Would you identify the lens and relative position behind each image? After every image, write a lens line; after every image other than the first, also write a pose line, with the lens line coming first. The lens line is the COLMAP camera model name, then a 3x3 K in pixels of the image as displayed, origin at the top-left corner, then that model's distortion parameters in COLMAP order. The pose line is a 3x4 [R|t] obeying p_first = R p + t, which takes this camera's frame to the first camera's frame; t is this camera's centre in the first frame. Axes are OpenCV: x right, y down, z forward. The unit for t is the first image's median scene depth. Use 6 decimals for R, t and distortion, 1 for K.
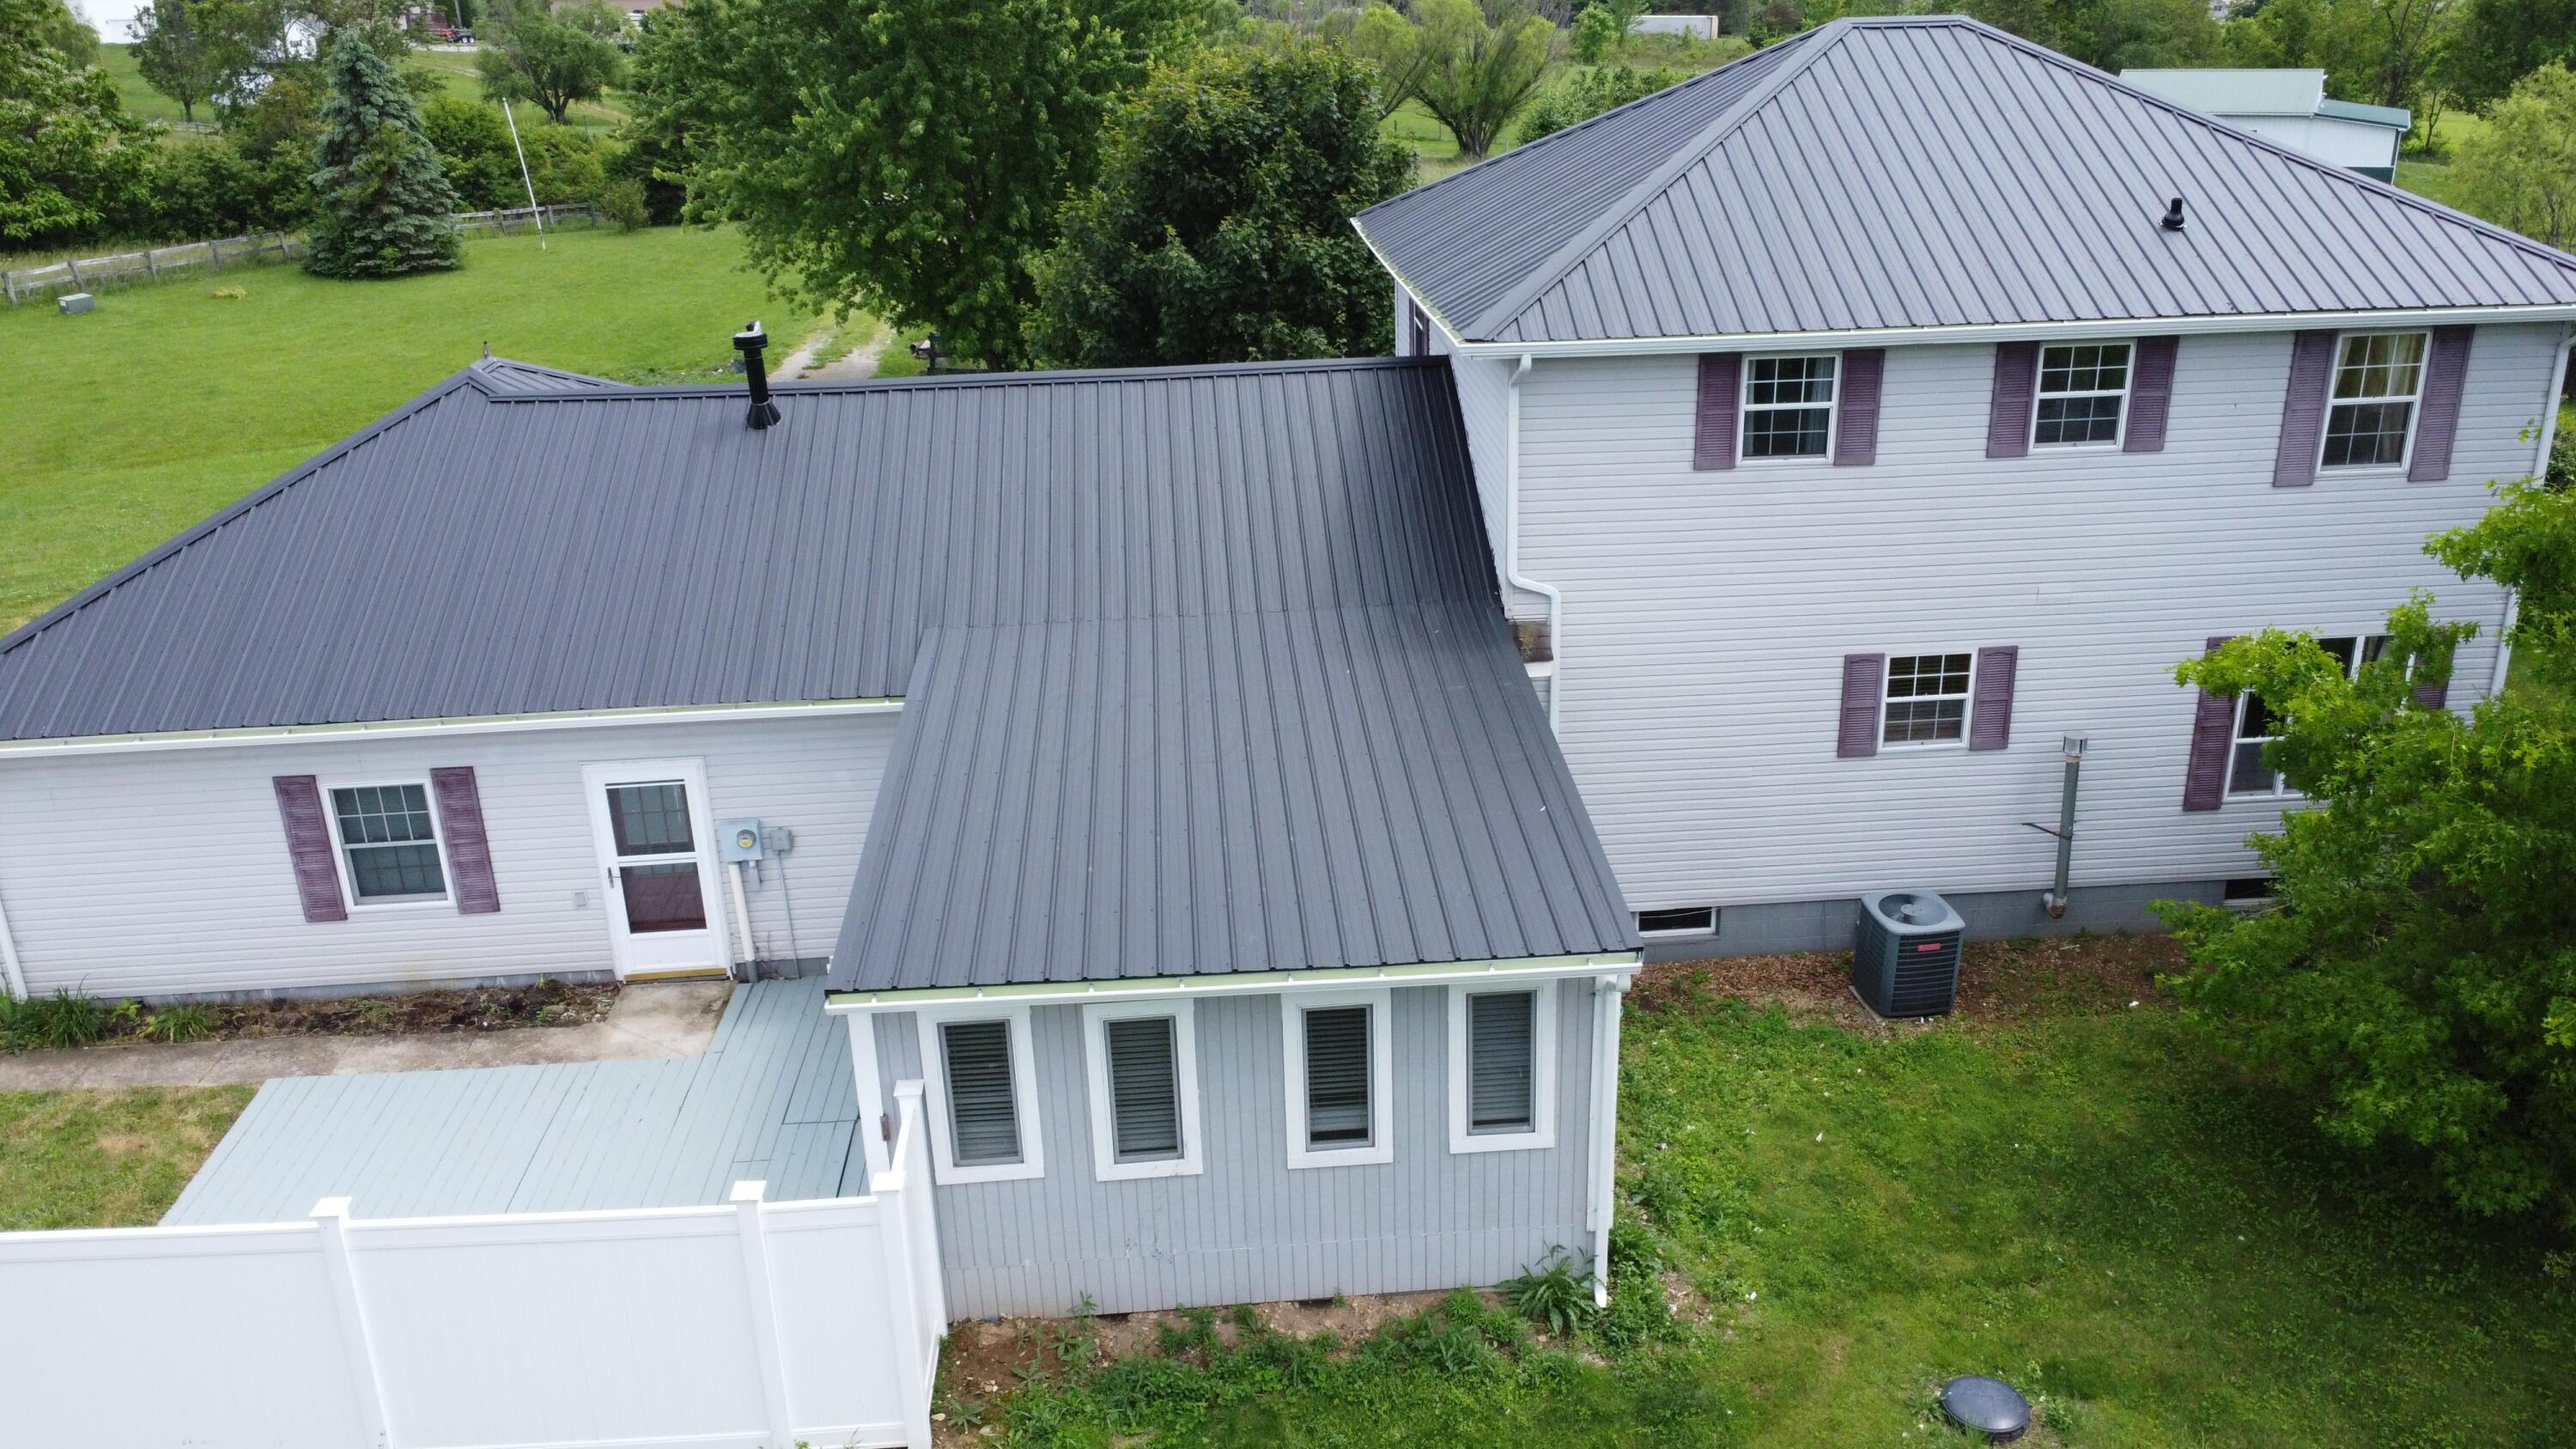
lens RADIAL K [[1915.5, 0, 1288.0], [0, 1915.5, 724.5], [0, 0, 1]] dist [-0.006360, -0.003090]
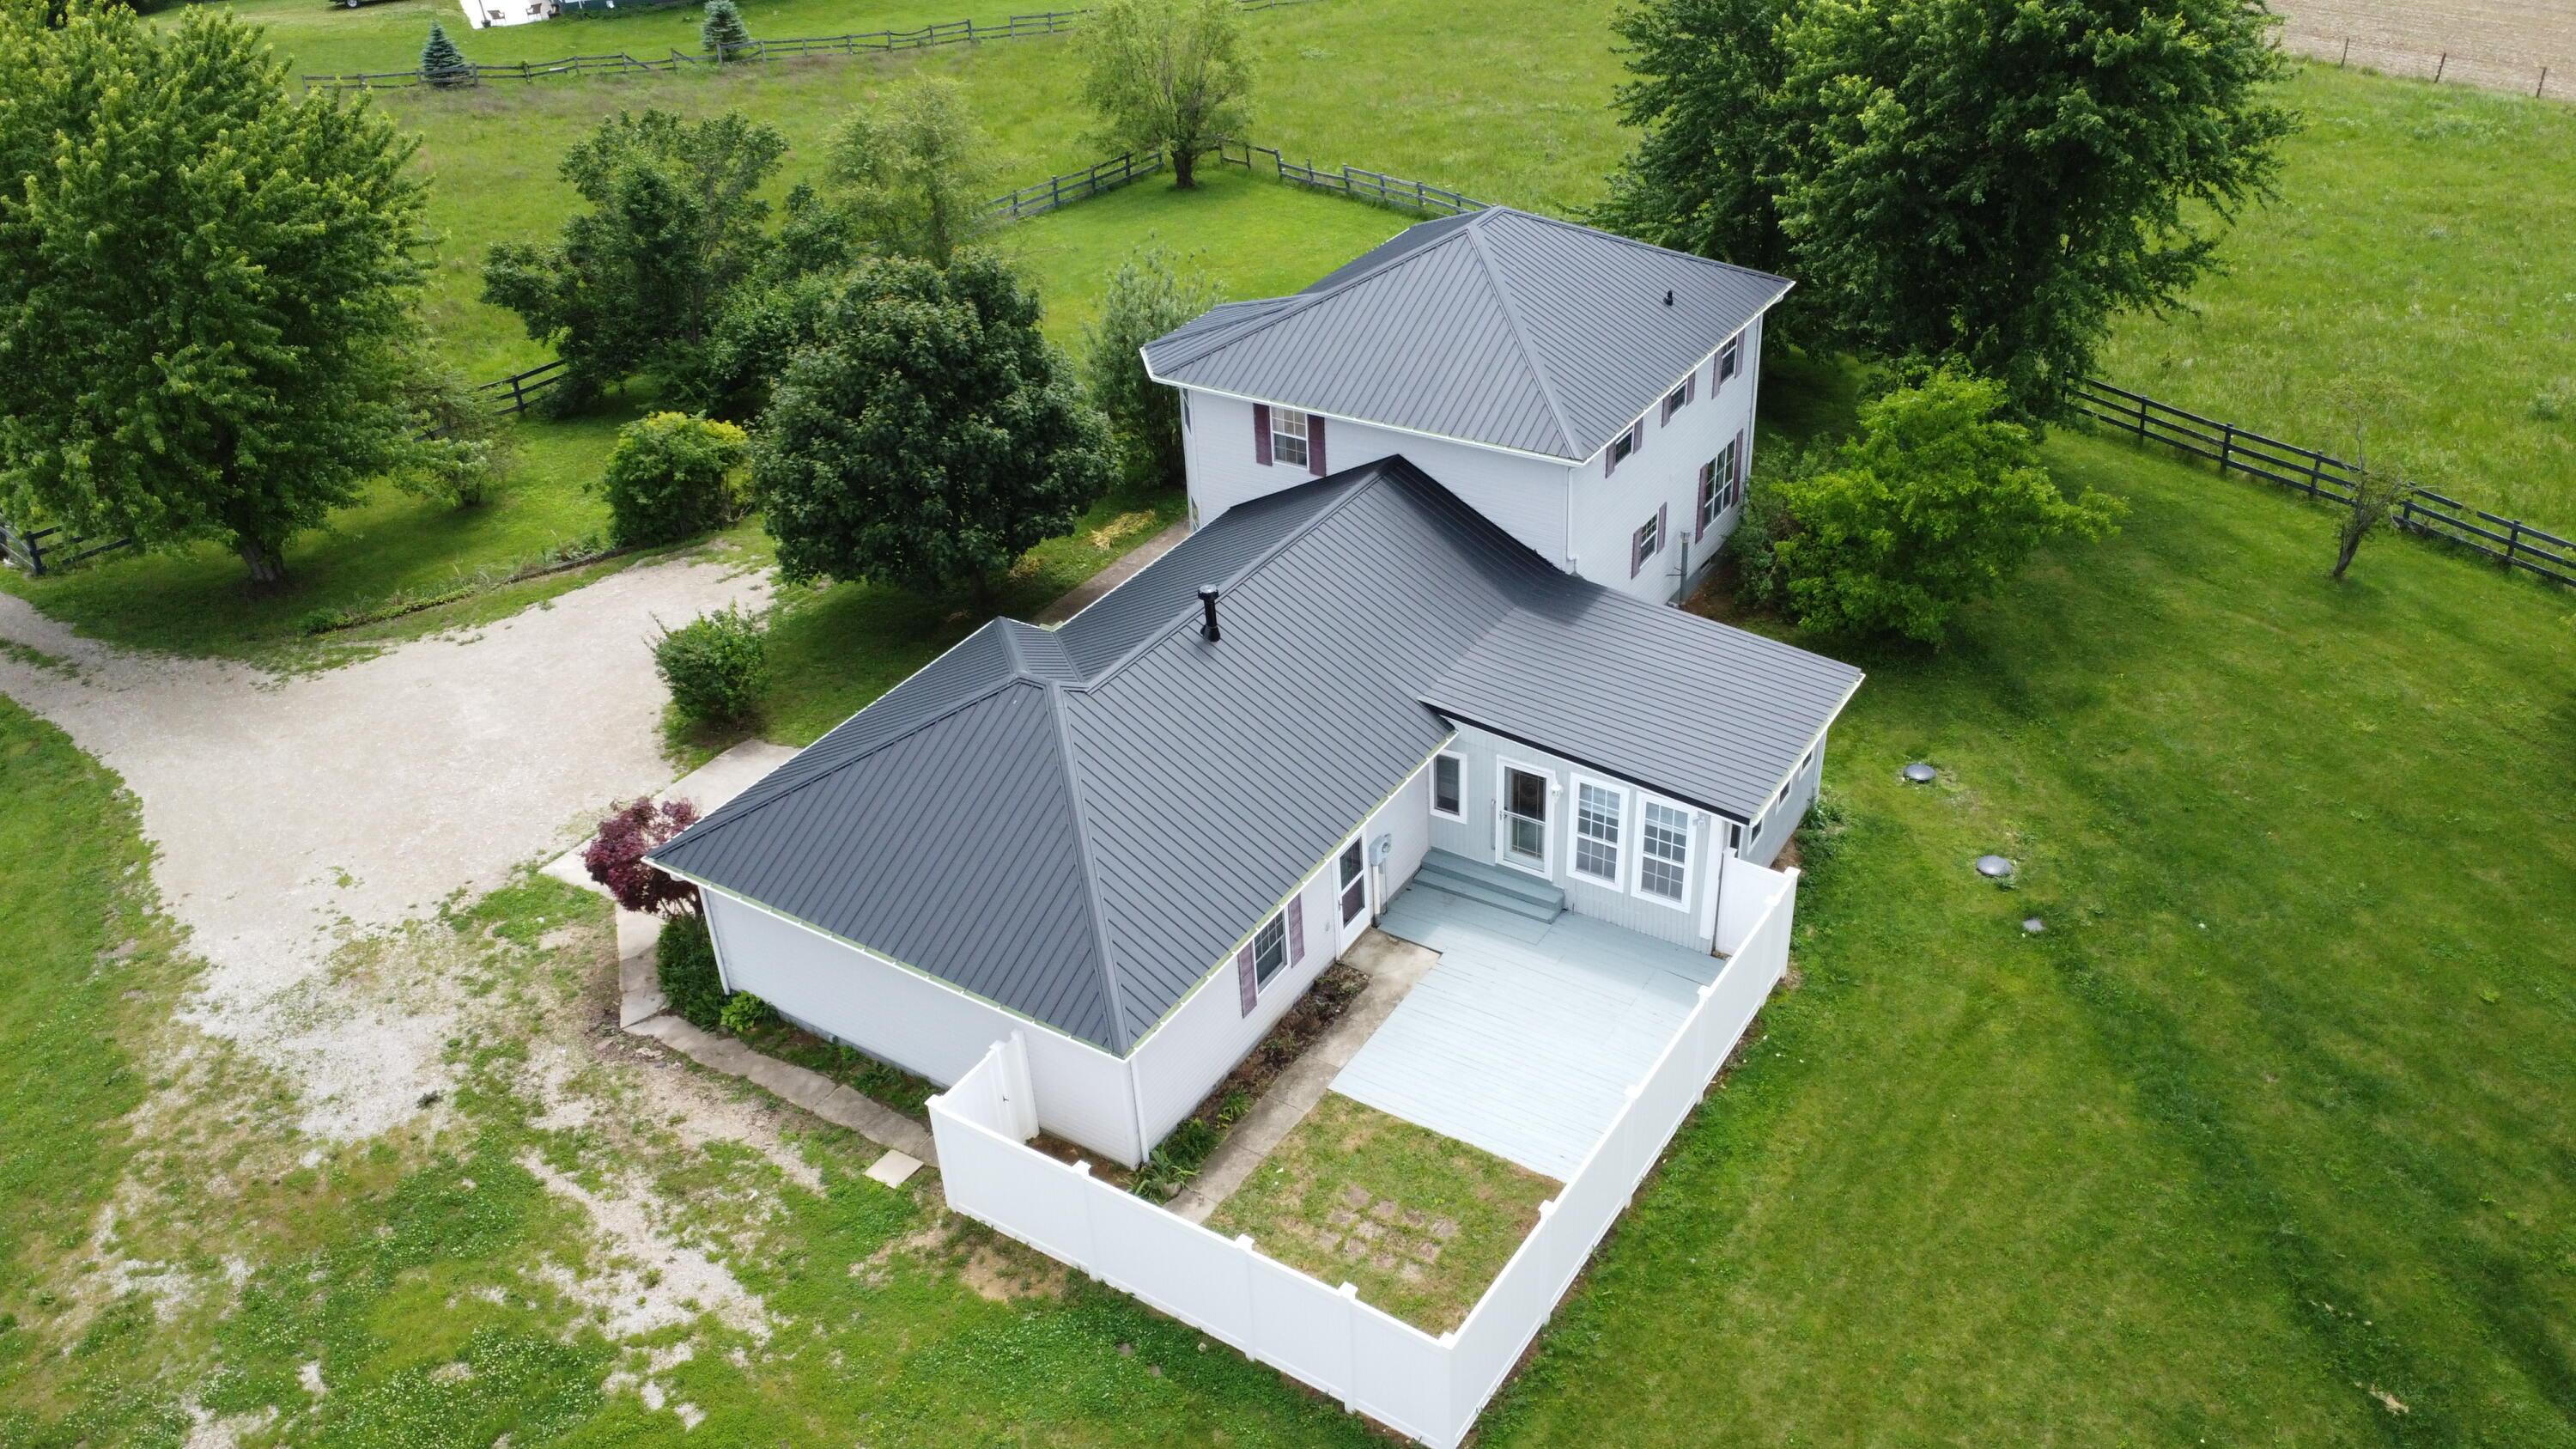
lens RADIAL K [[1915.5, 0, 1288.0], [0, 1915.5, 724.5], [0, 0, 1]] dist [-0.006360, -0.003090]
pose [[0.600370, -0.423219, 0.678558, -1.514023], [0.311862, 0.905217, 0.288660, -0.595471], [-0.736409, 0.038314, 0.675451, -0.157018]]
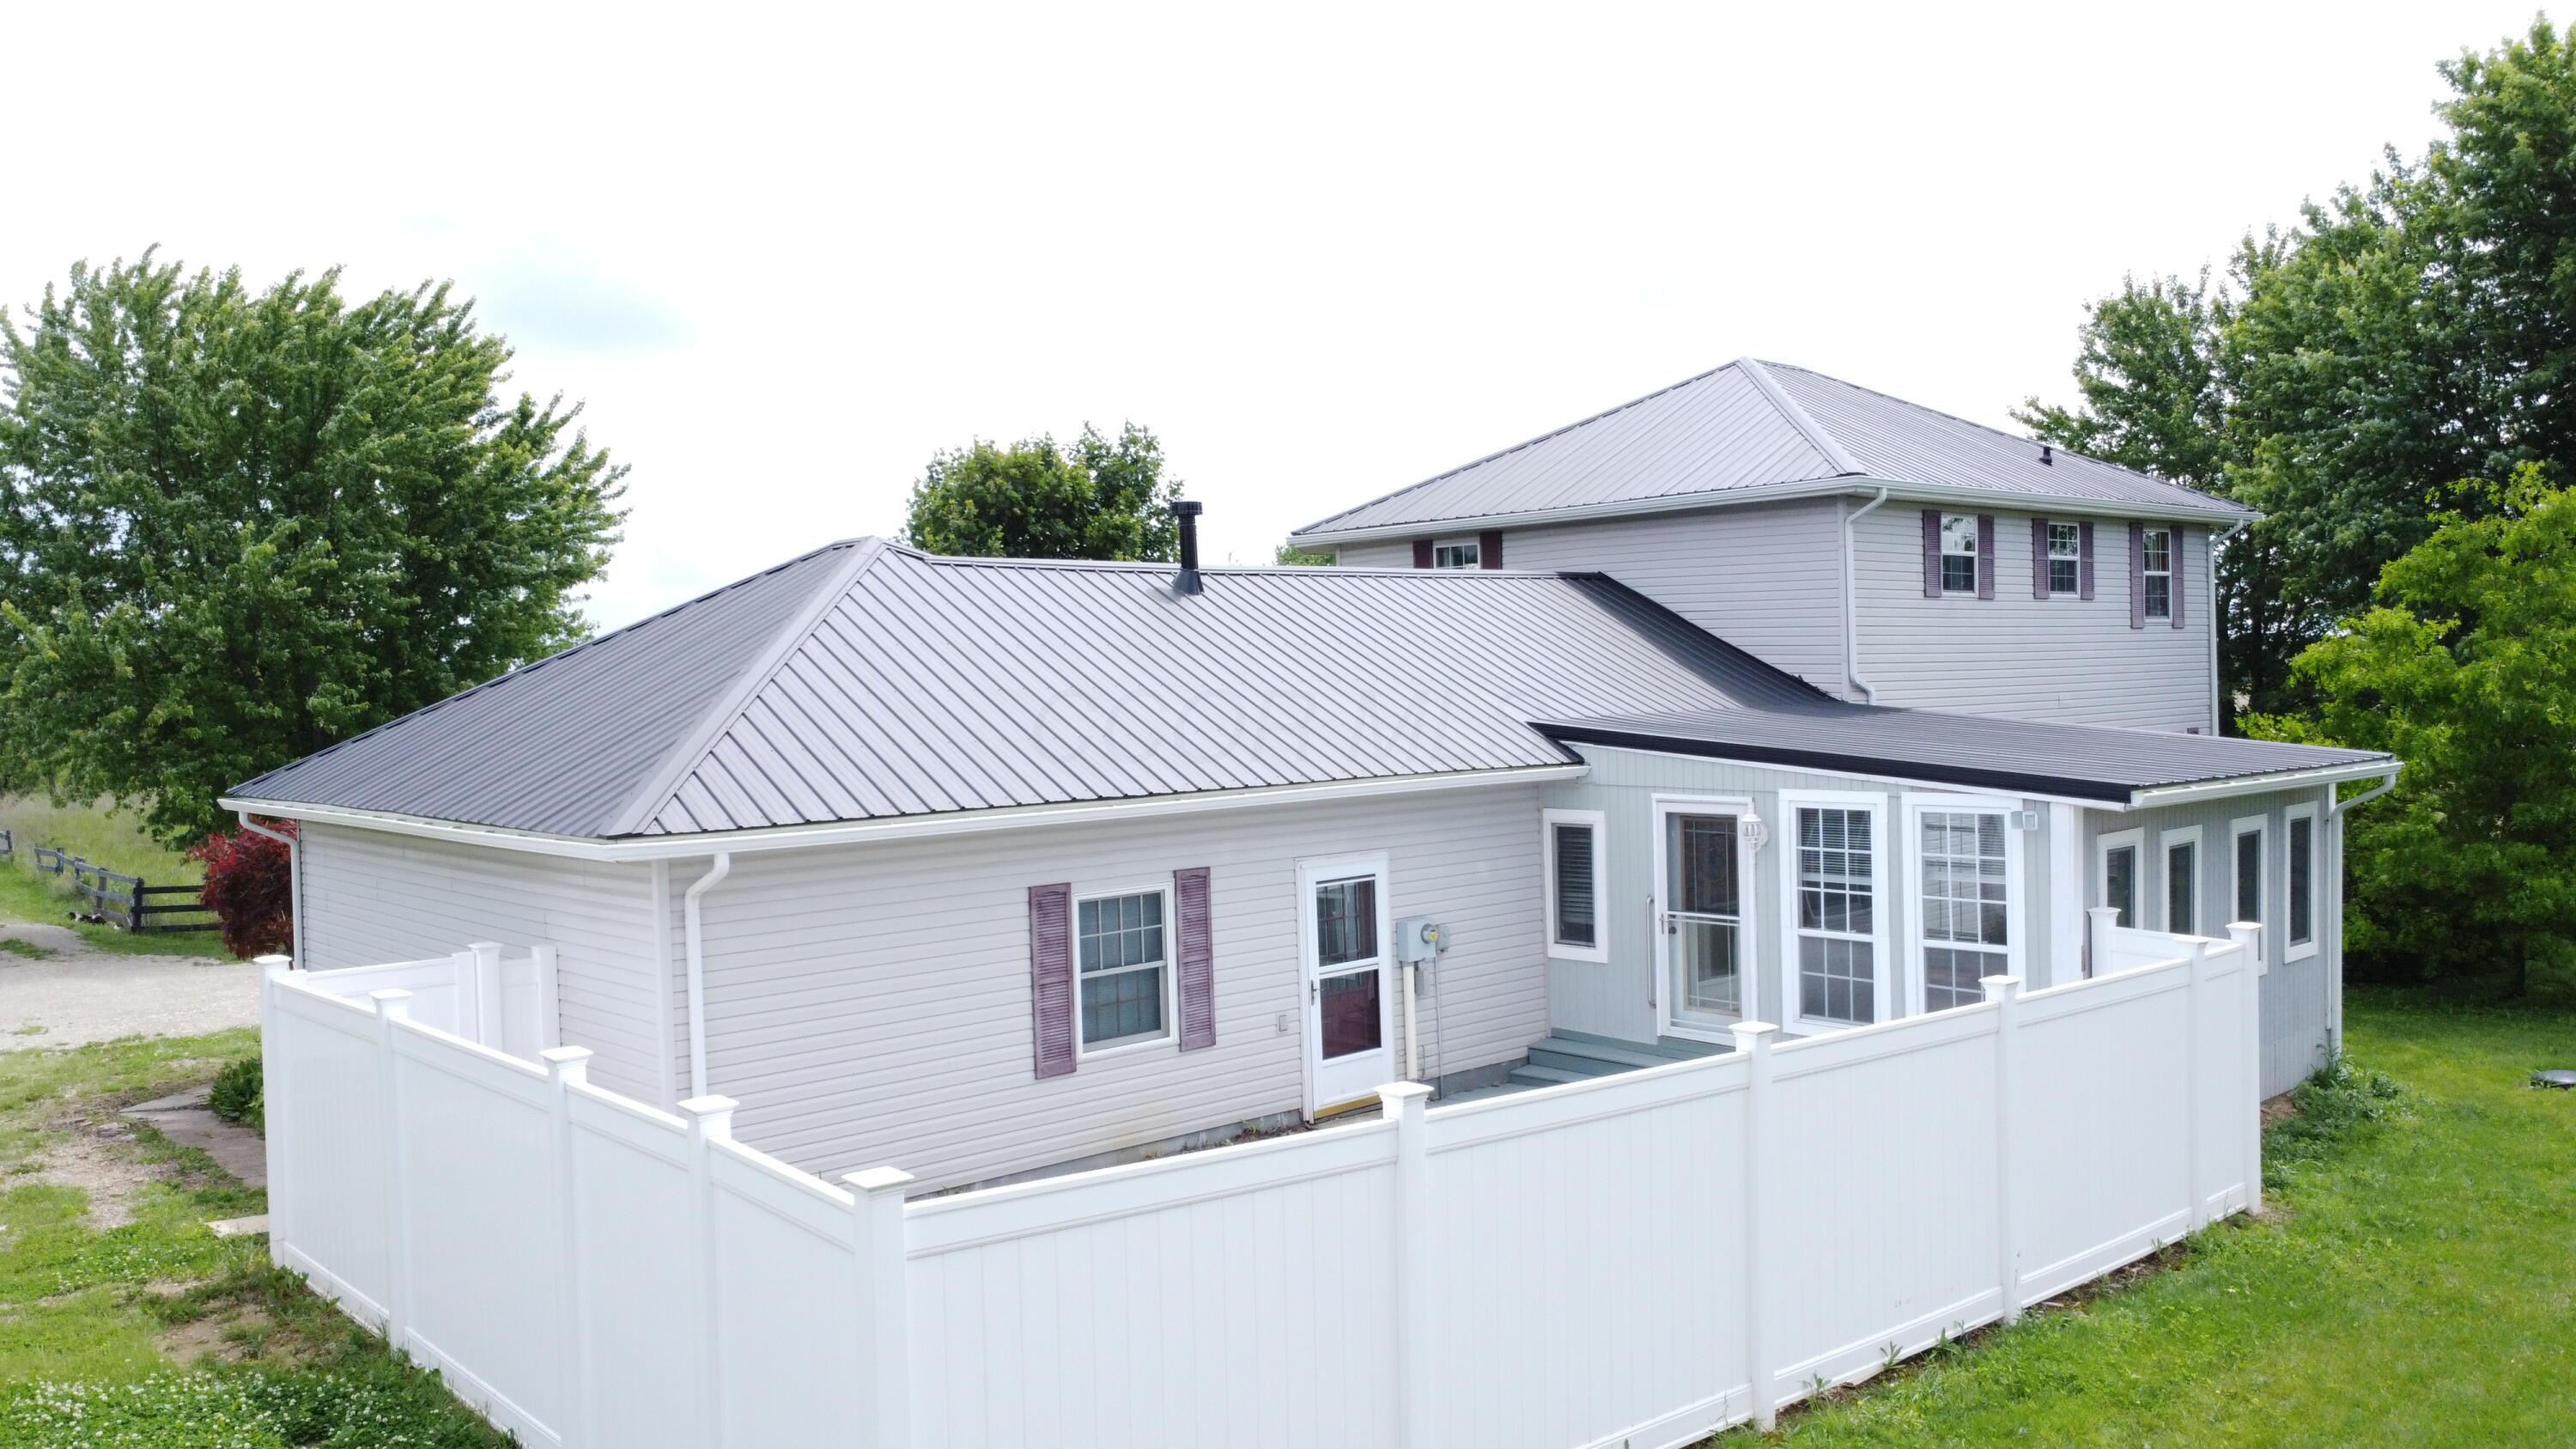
lens RADIAL K [[1975.6, 0, 1281.8], [0, 1975.6, 633.5], [0, 0, 1]] dist [-0.004869, -0.001448]
pose [[0.791601, 0.017110, 0.610799, -0.950751], [0.213227, 0.929036, -0.302368, 0.204198], [-0.572628, 0.369594, 0.731777, 0.258344]]
